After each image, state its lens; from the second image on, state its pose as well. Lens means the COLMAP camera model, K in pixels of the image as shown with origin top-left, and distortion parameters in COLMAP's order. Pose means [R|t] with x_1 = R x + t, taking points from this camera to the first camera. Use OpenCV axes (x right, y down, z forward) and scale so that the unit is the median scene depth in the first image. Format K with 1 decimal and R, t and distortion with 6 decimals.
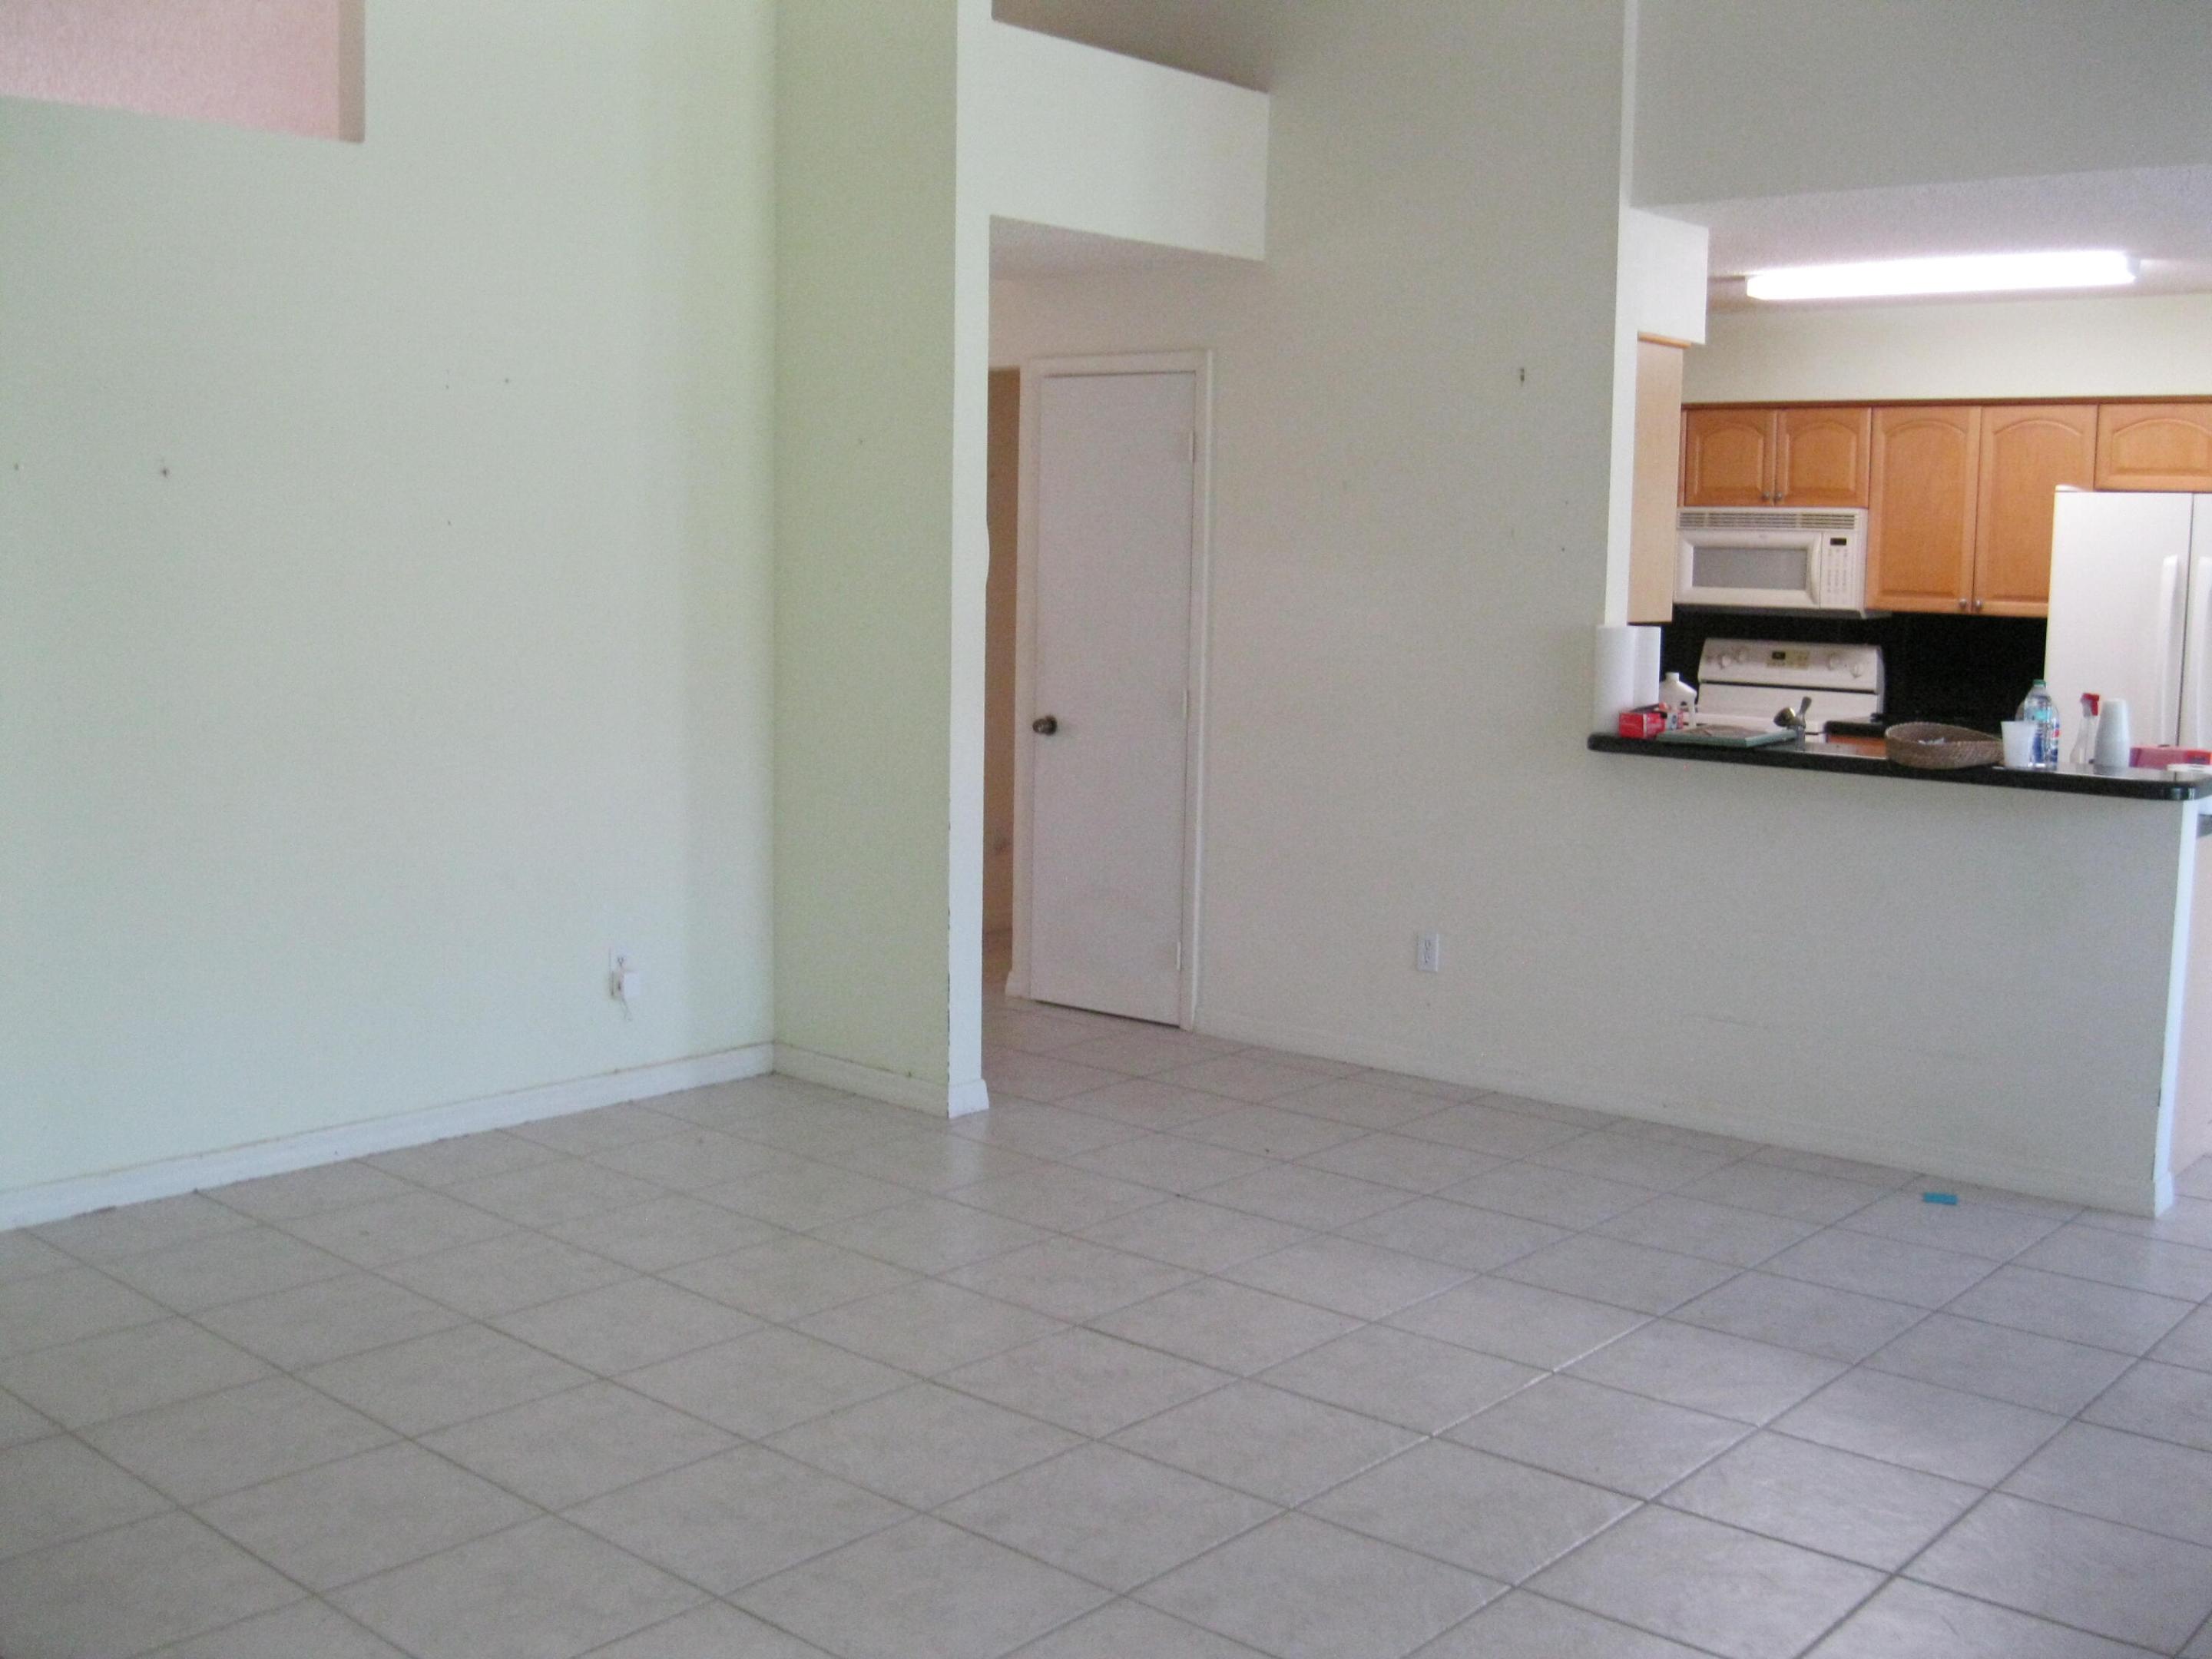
lens RADIAL K [[2255.1, 0, 1076.8], [0, 2255.1, 821.2], [0, 0, 1]] dist [-0.129285, 0.052225]
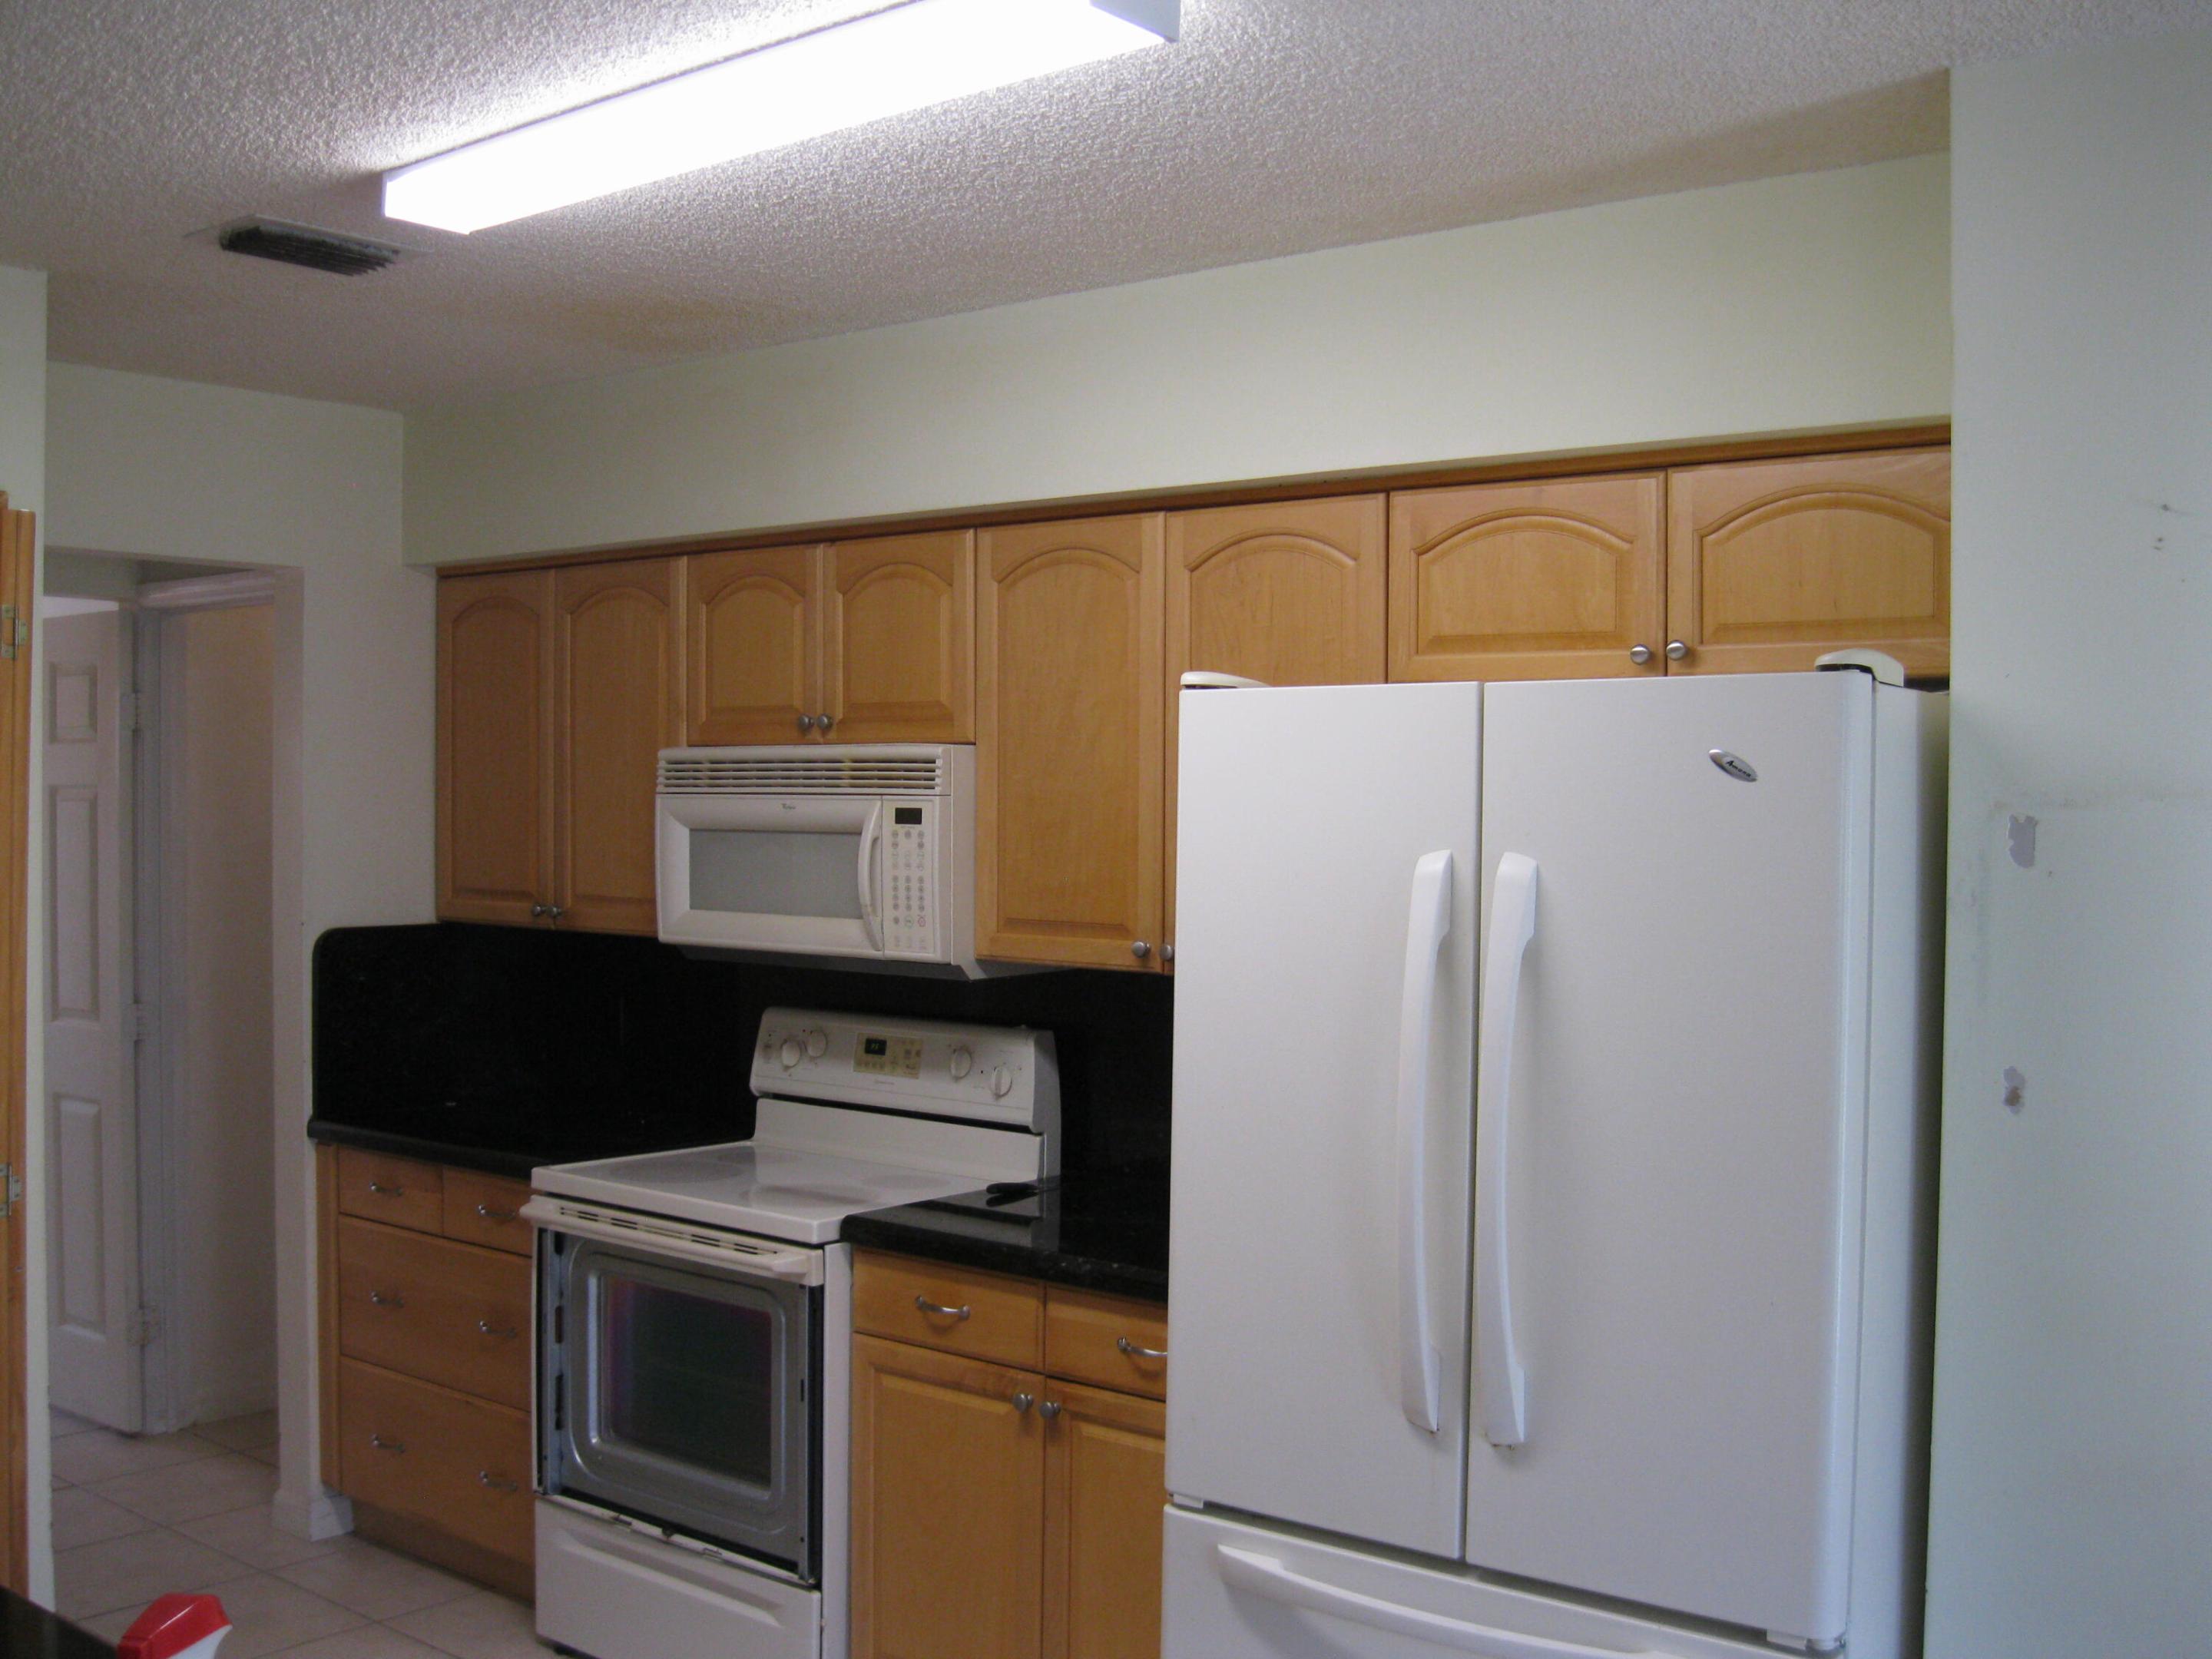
lens RADIAL K [[2255.1, 0, 1076.8], [0, 2255.1, 821.2], [0, 0, 1]] dist [-0.129285, 0.052225]
pose [[0.999145, -0.006209, 0.040869, 0.354550], [0.010741, 0.993694, -0.111615, -0.070986], [-0.039918, 0.111958, 0.992911, 0.523751]]
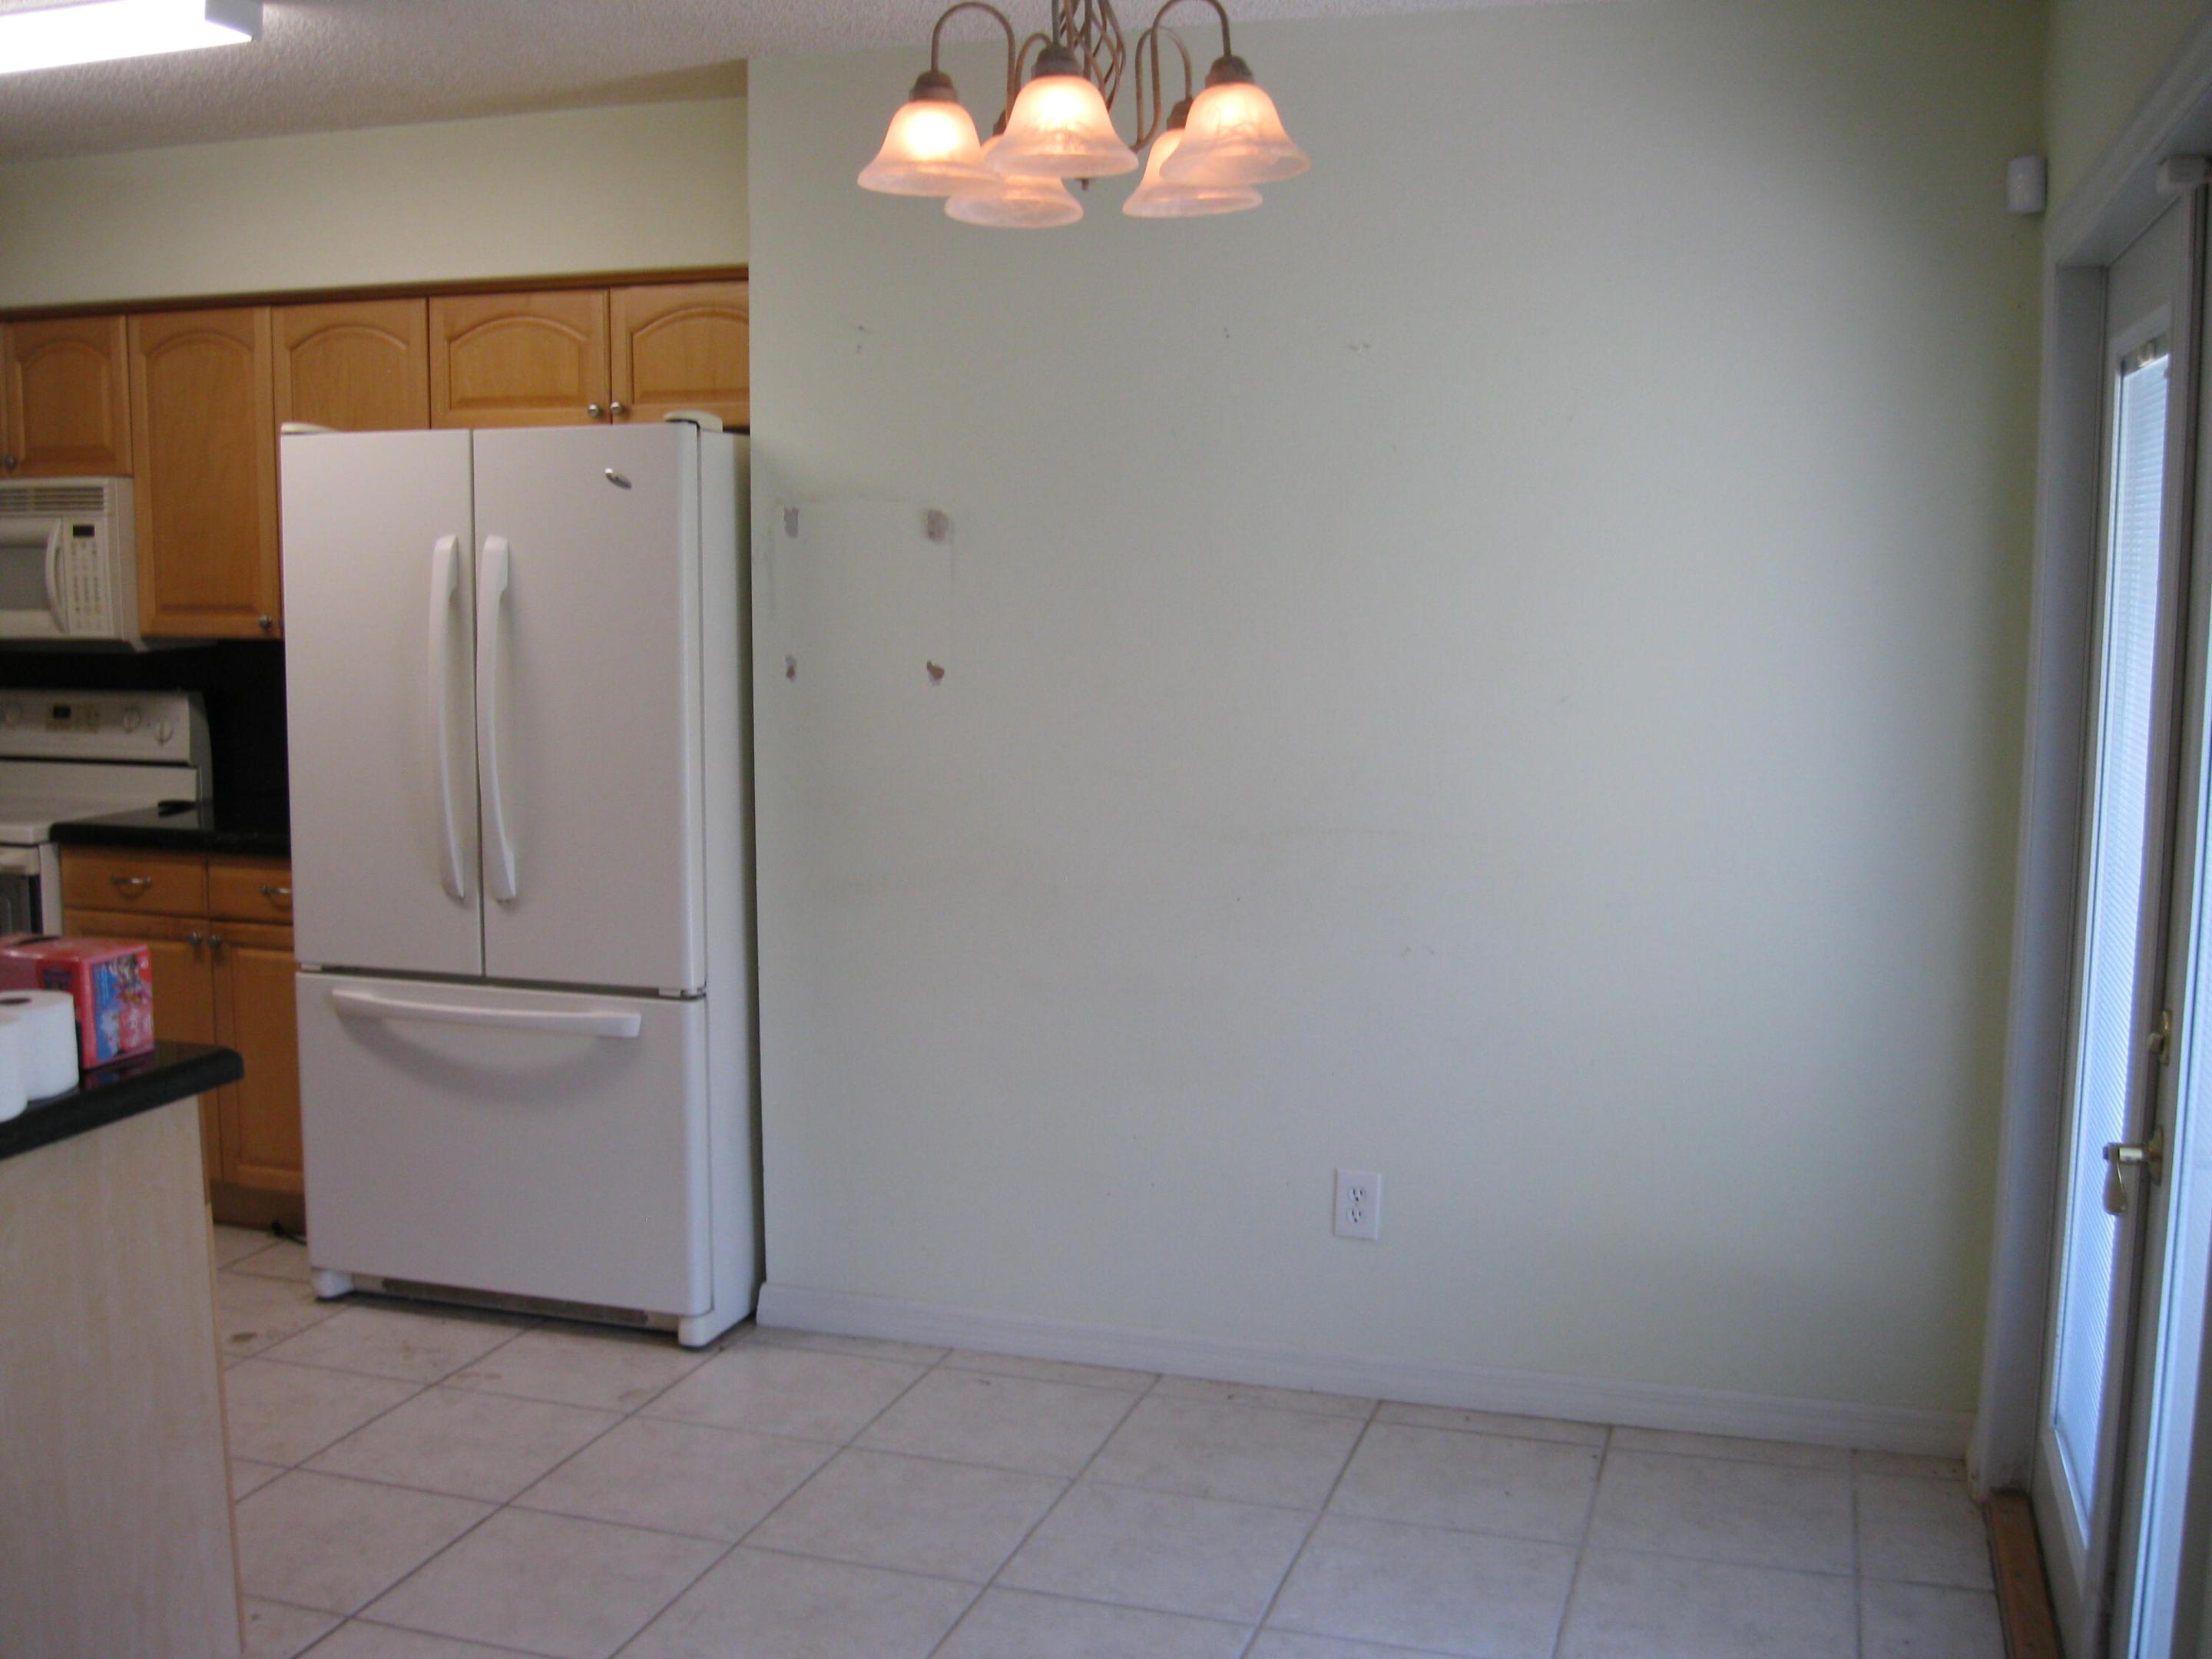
lens RADIAL K [[2255.1, 0, 1076.8], [0, 2255.1, 821.2], [0, 0, 1]] dist [-0.129285, 0.052225]
pose [[0.916142, -0.062411, 0.395967, 0.345054], [0.061626, 0.997991, 0.014716, -0.036025], [-0.396089, 0.010920, 0.918147, 0.319435]]
